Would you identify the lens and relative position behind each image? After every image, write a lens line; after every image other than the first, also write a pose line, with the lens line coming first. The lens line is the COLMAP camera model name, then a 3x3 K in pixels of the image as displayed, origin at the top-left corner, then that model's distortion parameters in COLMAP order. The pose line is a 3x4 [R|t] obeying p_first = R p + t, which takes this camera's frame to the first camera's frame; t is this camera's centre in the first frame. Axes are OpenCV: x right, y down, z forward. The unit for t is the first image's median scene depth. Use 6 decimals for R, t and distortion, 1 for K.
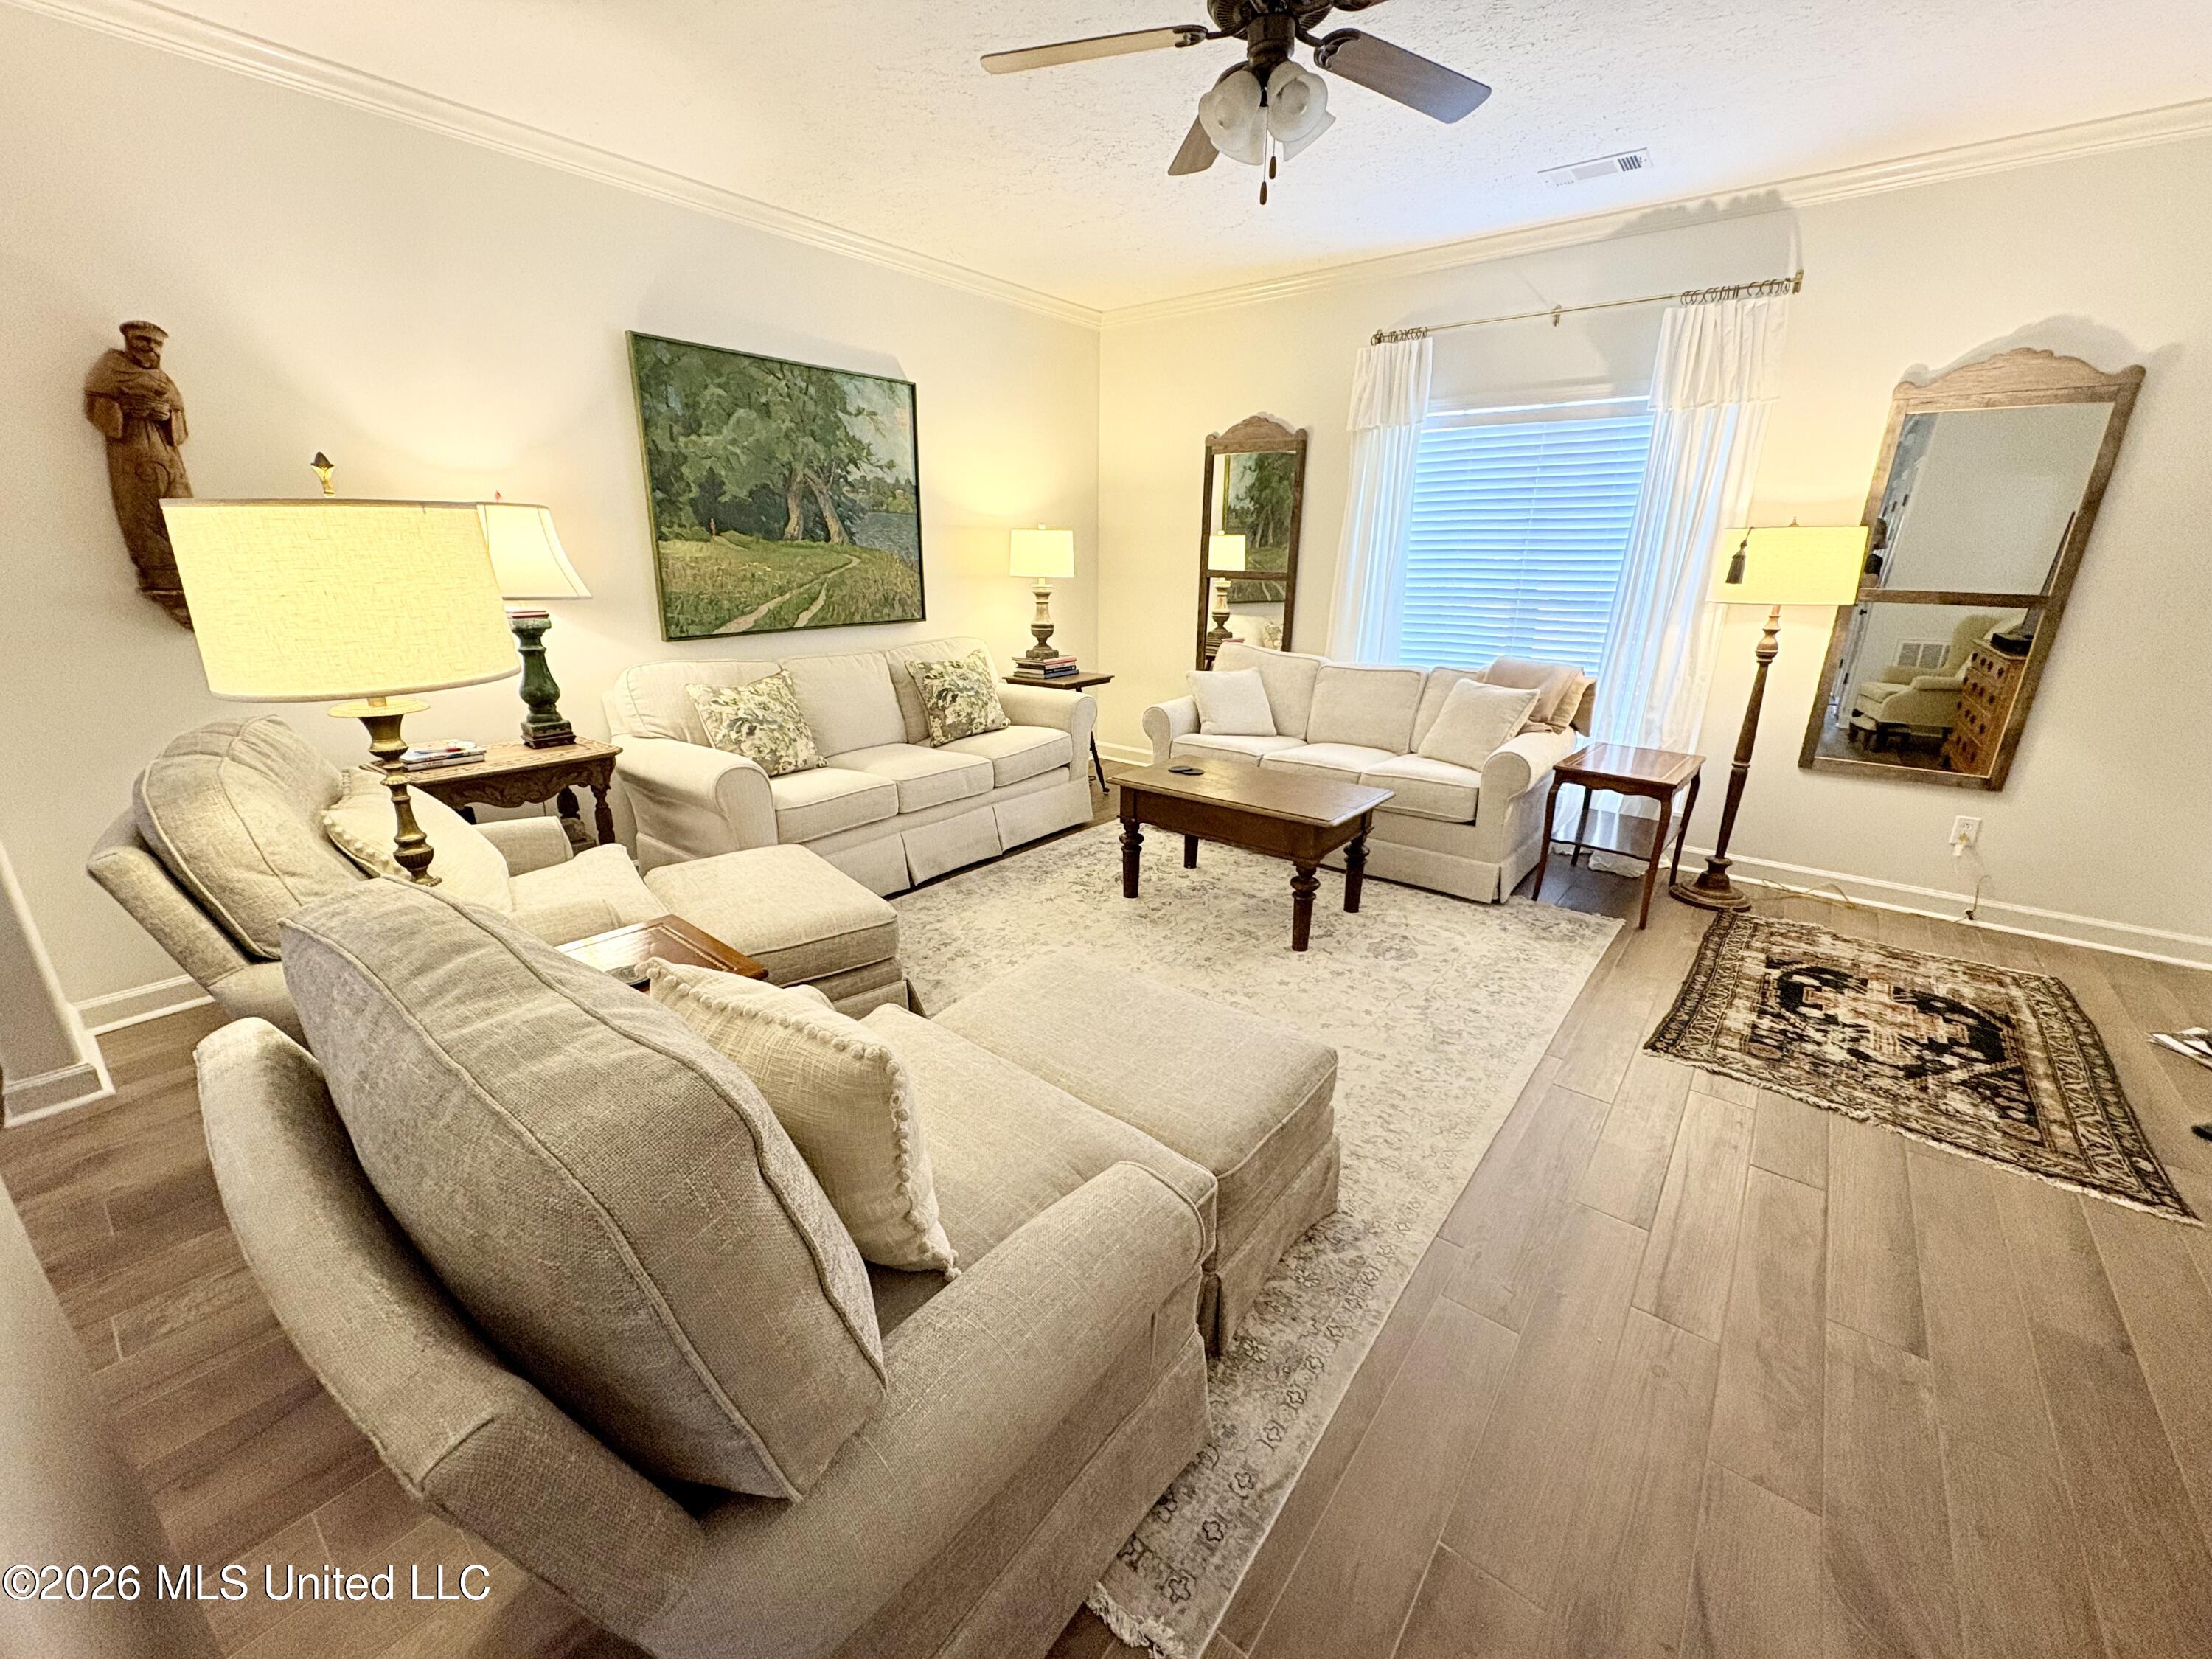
lens RADIAL K [[879.0, 0, 1106.7], [0, 879.0, 831.6], [0, 0, 1]] dist [0.002355, 0.000271]
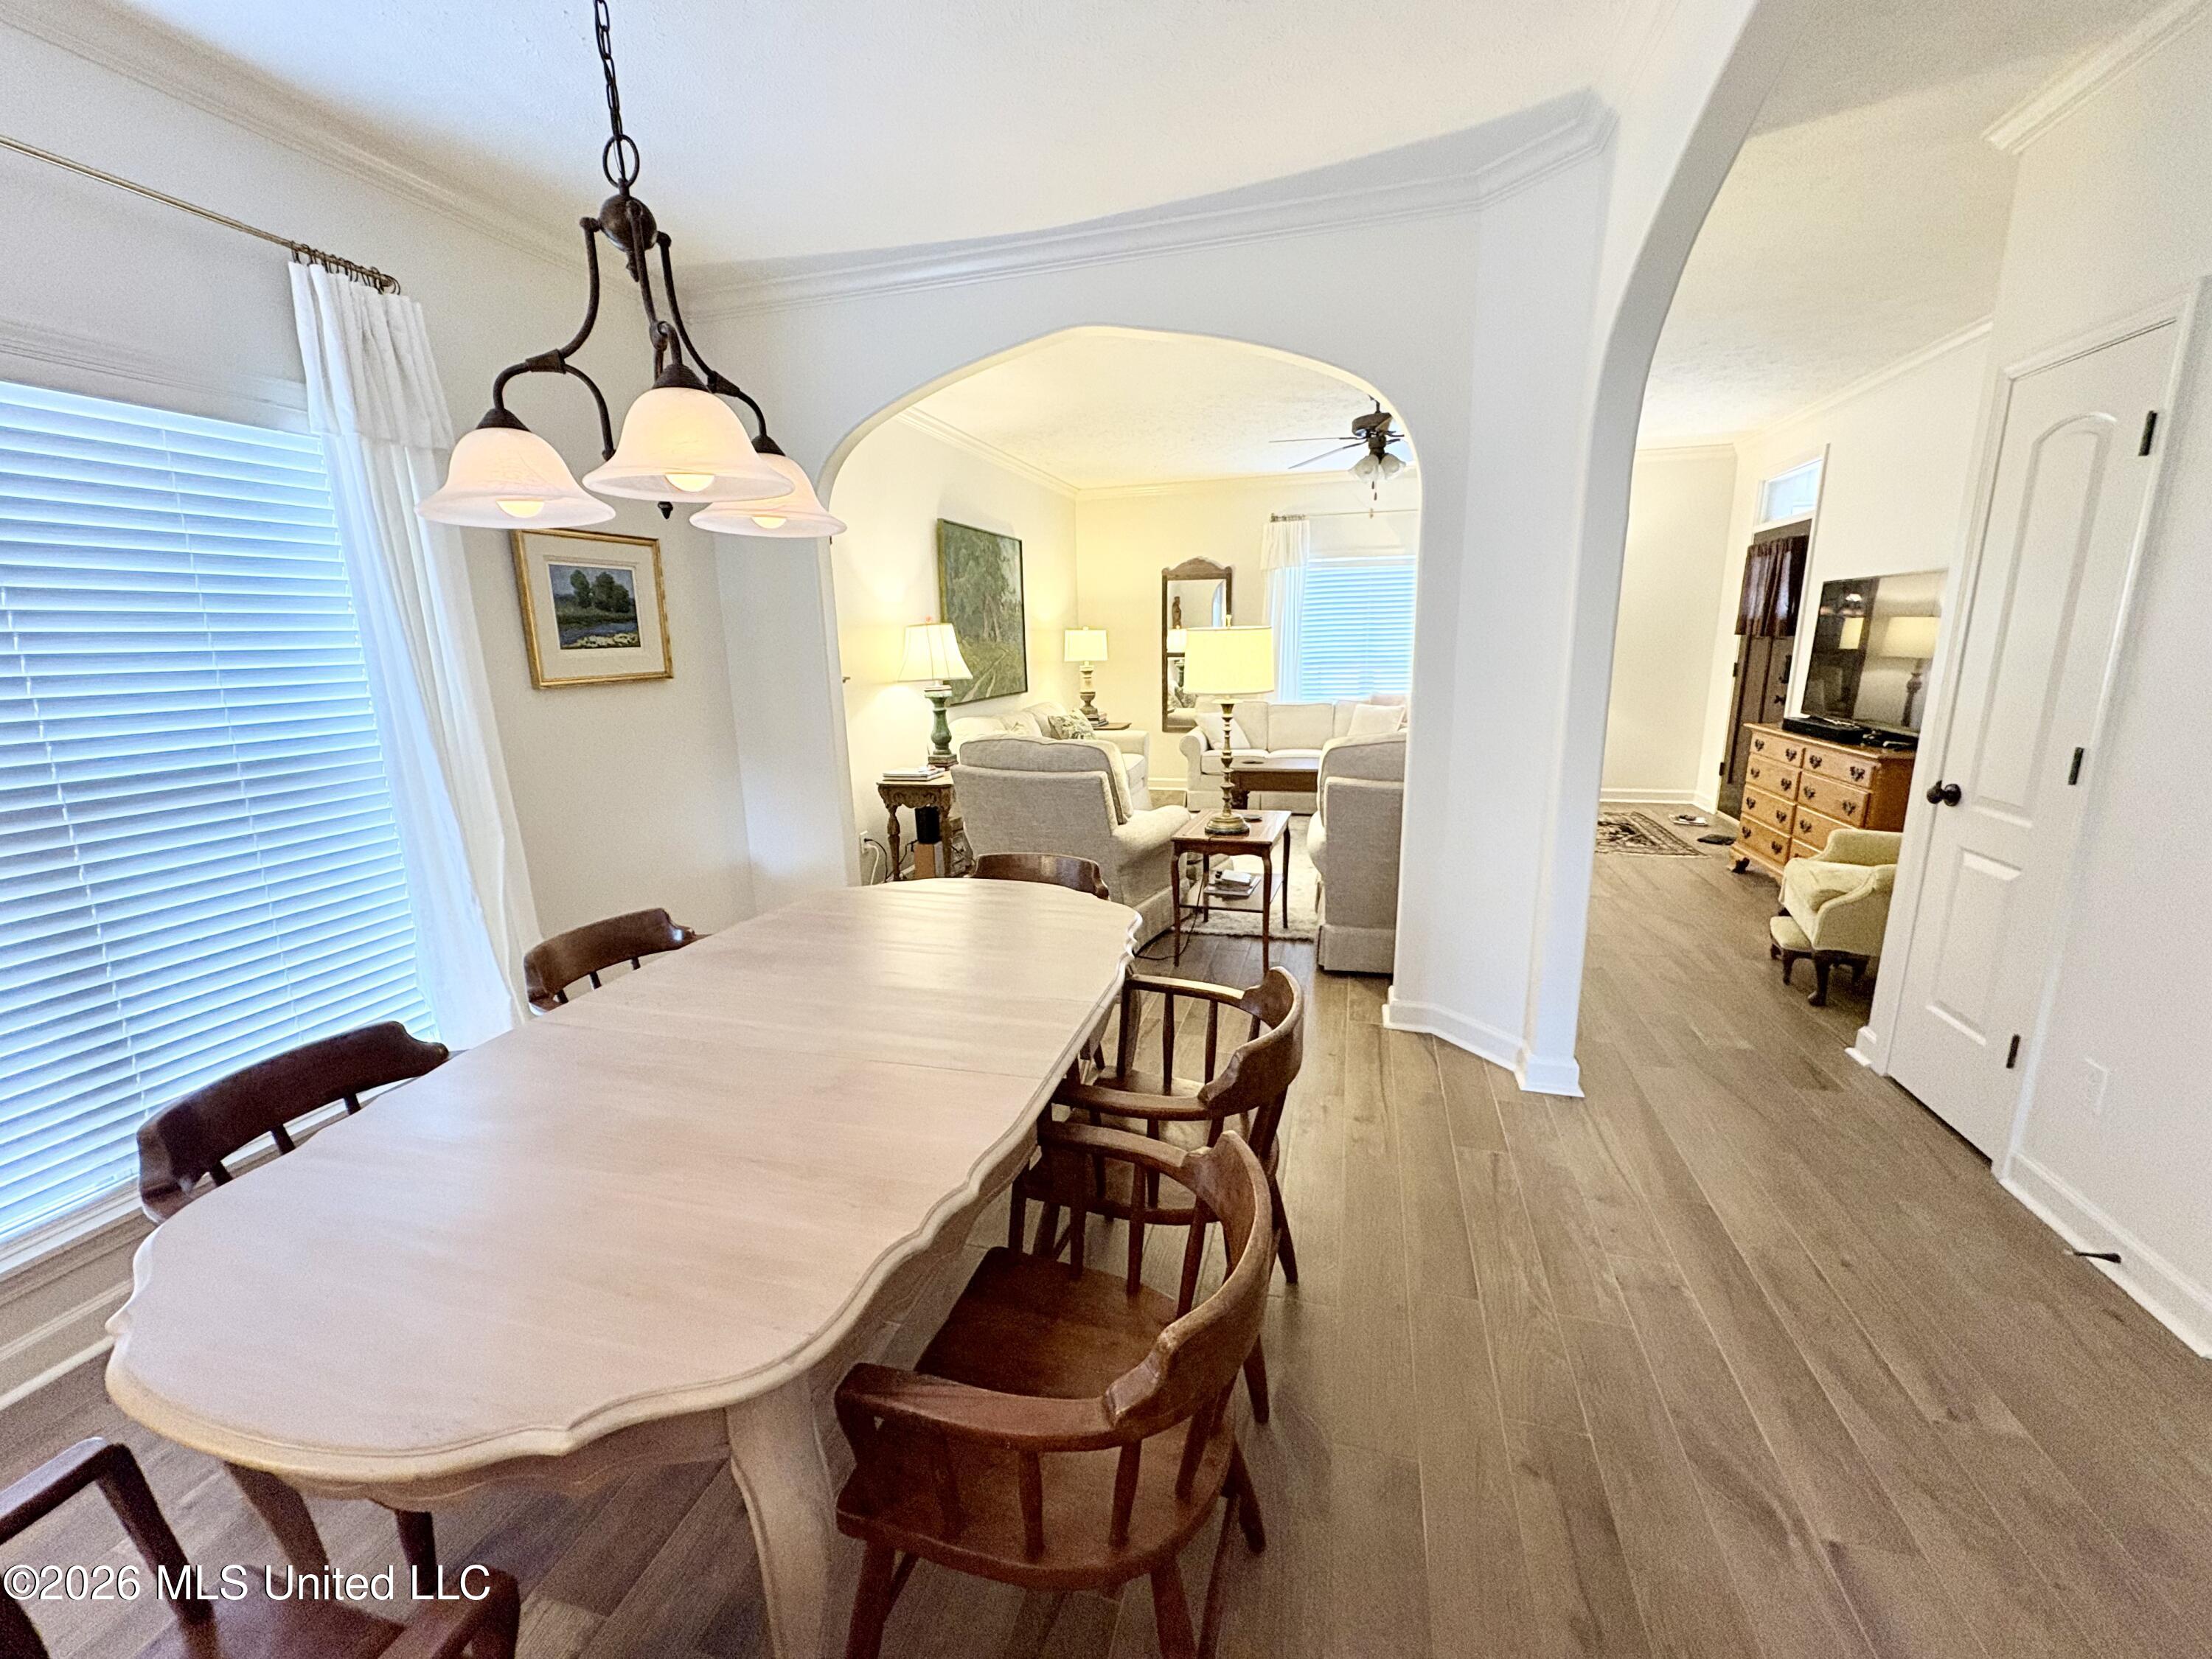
lens RADIAL K [[879.0, 0, 1106.7], [0, 879.0, 831.6], [0, 0, 1]] dist [0.002355, 0.000271]
pose [[0.921965, -0.111351, 0.370919, -0.767674], [0.147735, 0.986470, -0.071071, 0.135399], [-0.357987, 0.120323, 0.925942, -0.450782]]
